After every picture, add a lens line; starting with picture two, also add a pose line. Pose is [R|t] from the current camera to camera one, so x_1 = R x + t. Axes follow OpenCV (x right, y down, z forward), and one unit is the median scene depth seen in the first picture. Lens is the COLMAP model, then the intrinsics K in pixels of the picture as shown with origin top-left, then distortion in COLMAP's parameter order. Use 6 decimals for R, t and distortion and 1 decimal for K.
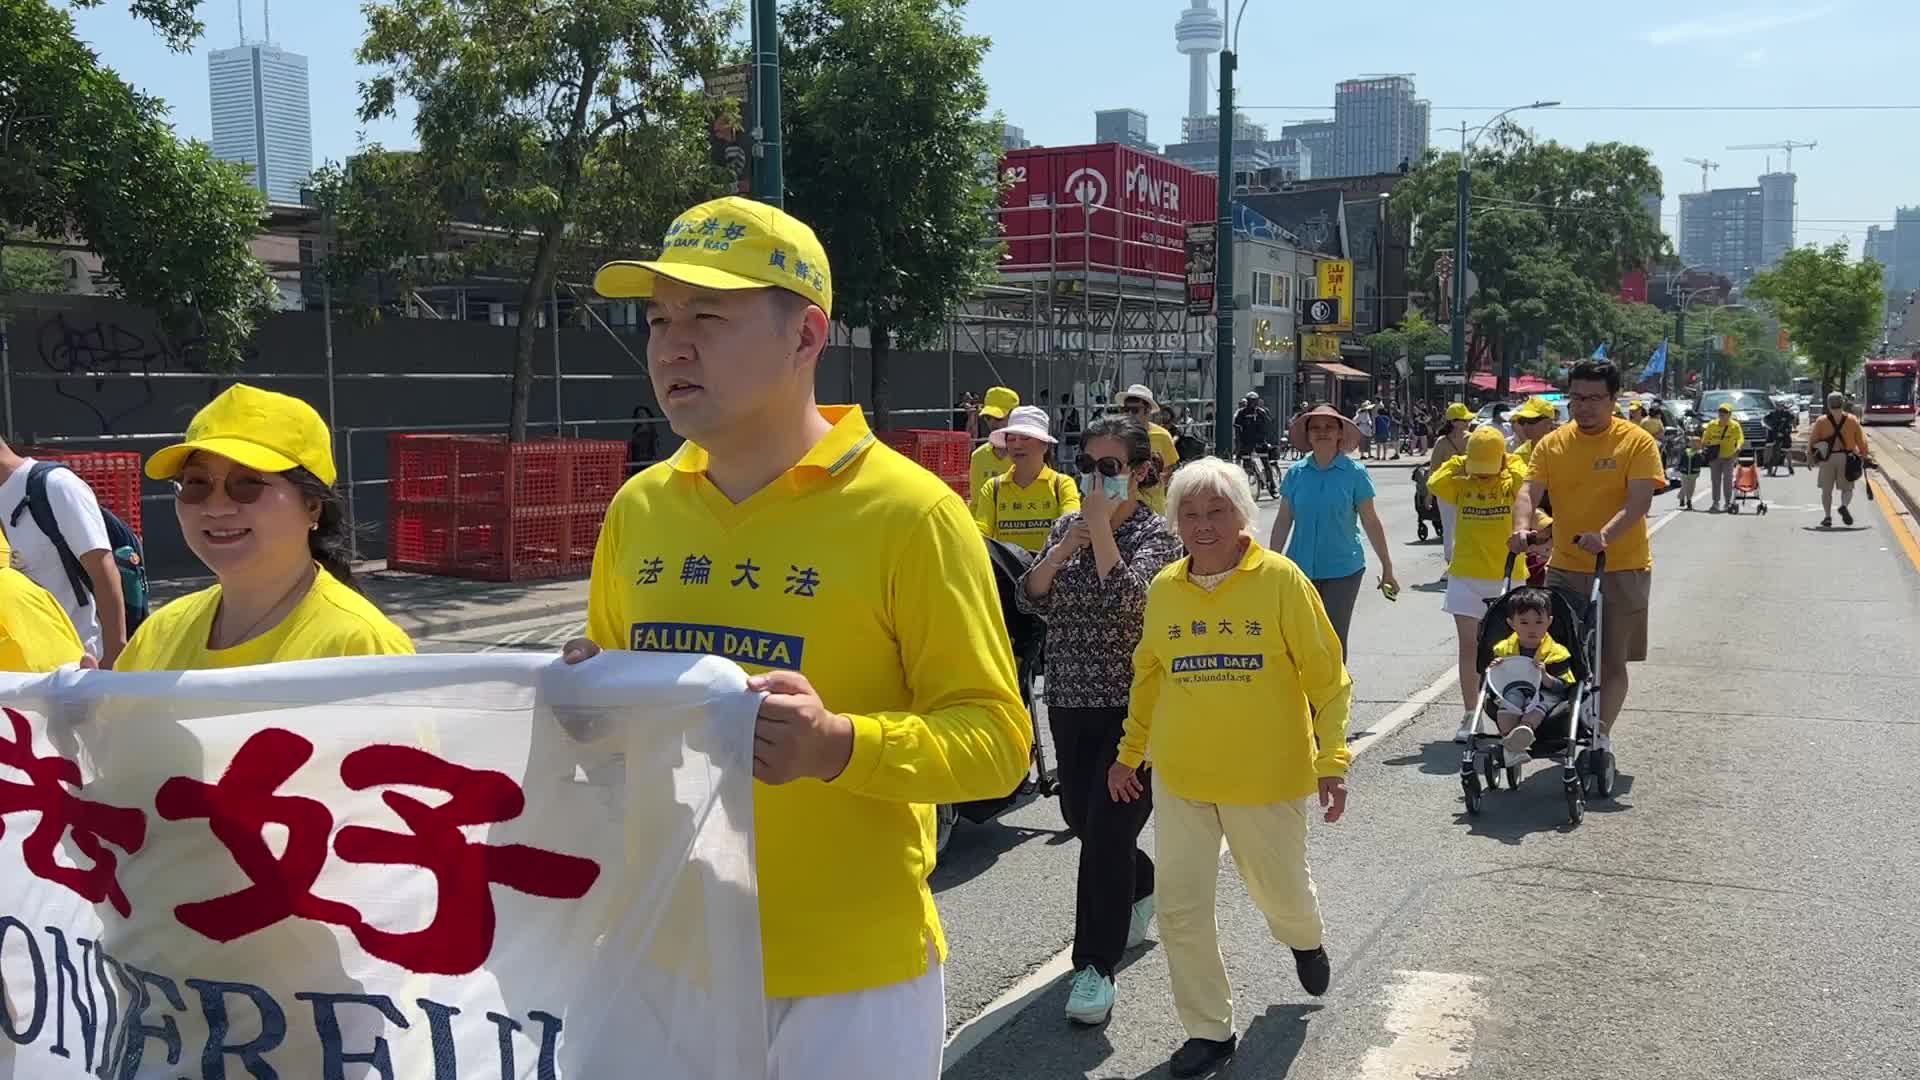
lens RADIAL K [[1599.8, 0, 959.5], [0, 1599.8, 562.0], [0, 0, 1]] dist [0.035448, -0.083563]
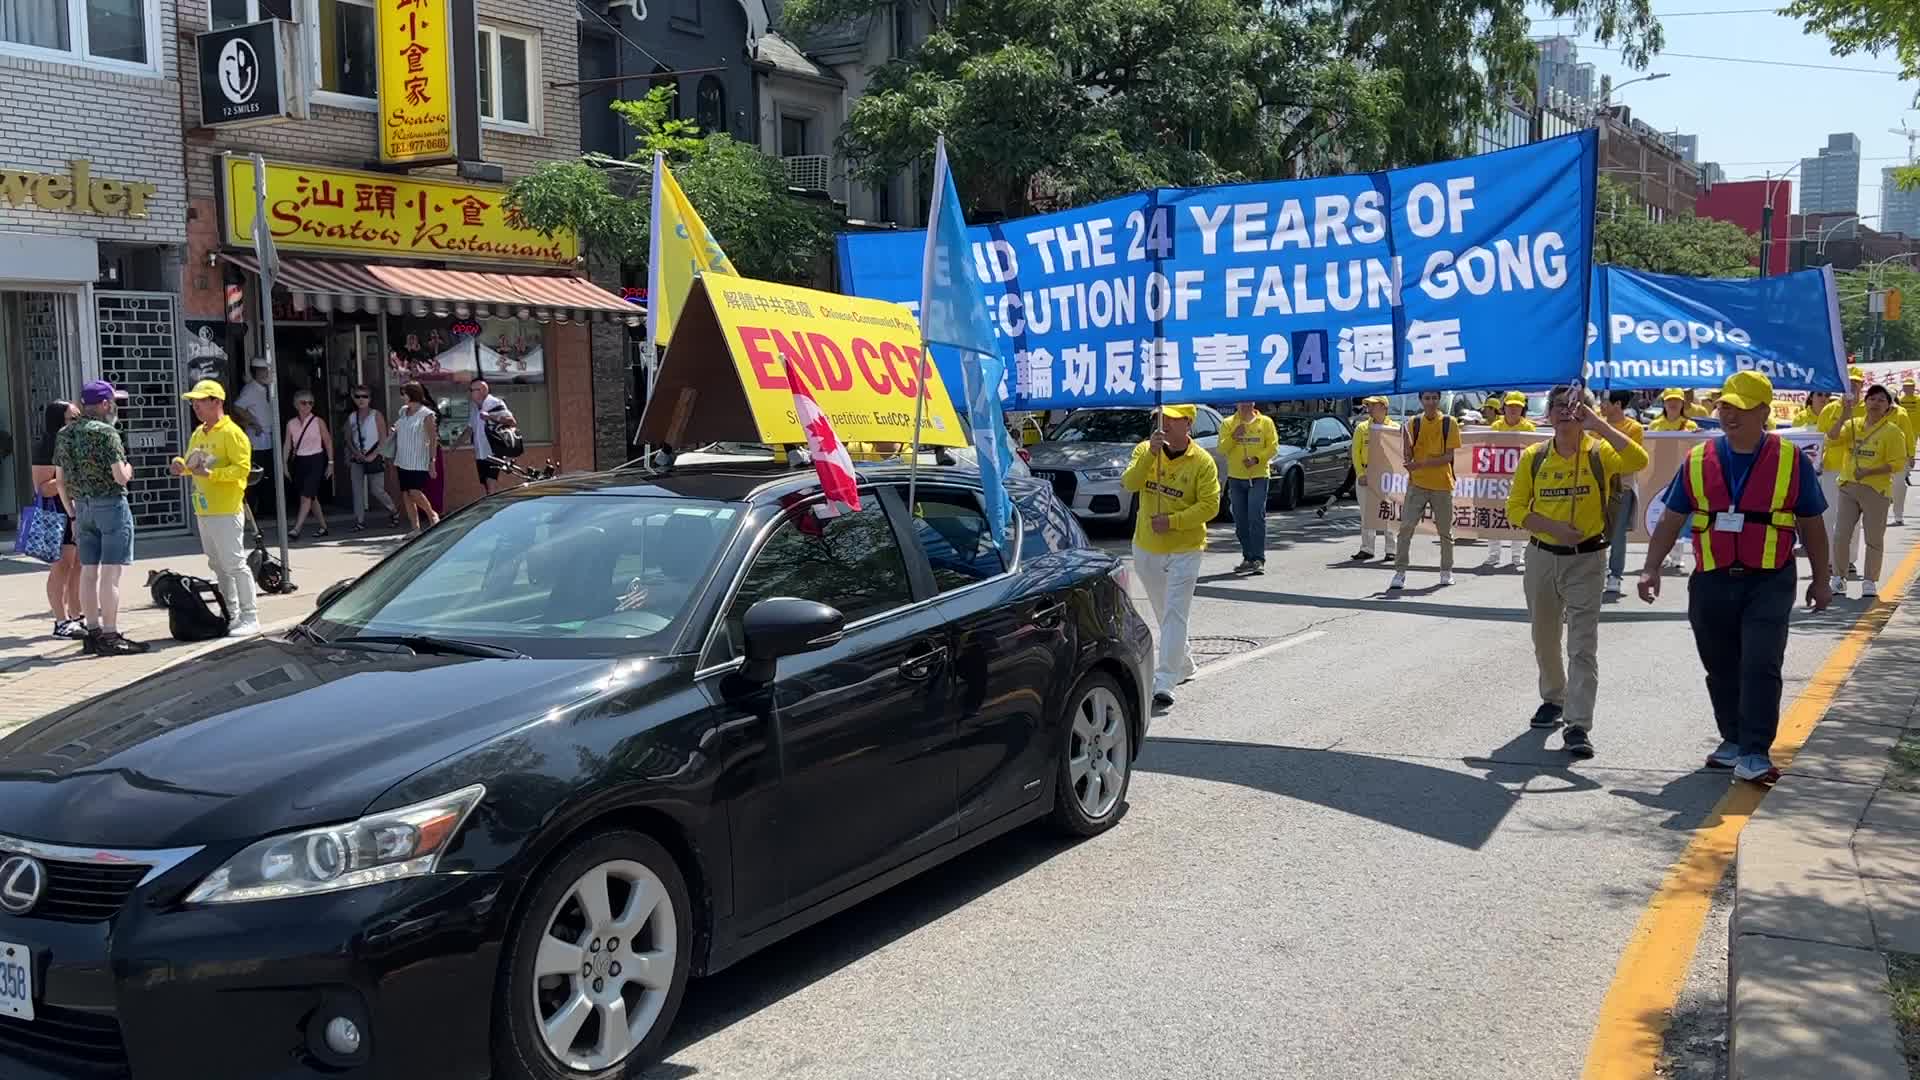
lens RADIAL K [[1618.8, 0, 960.0], [0, 1618.8, 540.0], [0, 0, 1]] dist [0.009507, -0.001827]
pose [[0.995394, 0.015541, -0.094601, 0.351208], [-0.016180, 0.999851, -0.005995, -0.066109], [0.094493, 0.007498, 0.995497, 0.659125]]
